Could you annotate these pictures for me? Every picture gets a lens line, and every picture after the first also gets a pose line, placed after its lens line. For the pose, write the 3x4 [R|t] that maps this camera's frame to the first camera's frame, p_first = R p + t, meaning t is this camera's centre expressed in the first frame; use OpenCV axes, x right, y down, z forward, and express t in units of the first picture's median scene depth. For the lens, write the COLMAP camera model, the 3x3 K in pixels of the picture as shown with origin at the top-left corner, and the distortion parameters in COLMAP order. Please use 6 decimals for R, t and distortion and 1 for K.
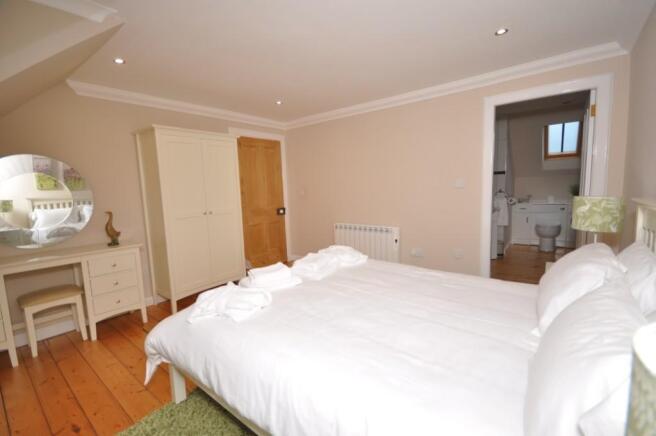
lens RADIAL K [[294.4, 0, 328.3], [0, 294.4, 219.9], [0, 0, 1]] dist [-0.003684, -0.001177]
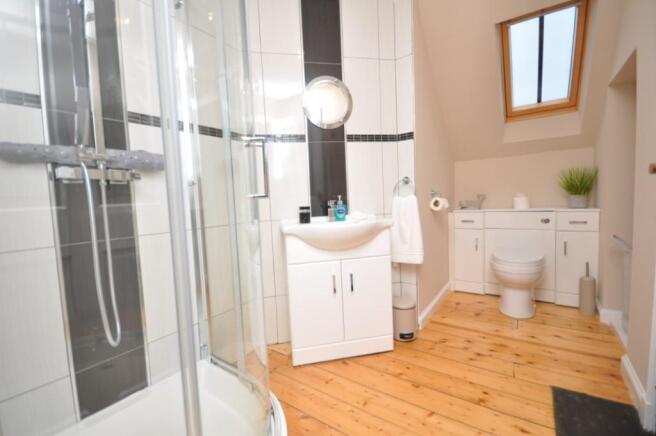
lens RADIAL K [[294.4, 0, 325.2], [0, 294.4, 216.1], [0, 0, 1]] dist [-0.003684, -0.001177]
pose [[0.998709, -0.006548, 0.050376, 0.415213], [0.009541, 0.998189, -0.059399, -0.021083], [-0.049896, 0.059803, 0.996962, 0.543126]]
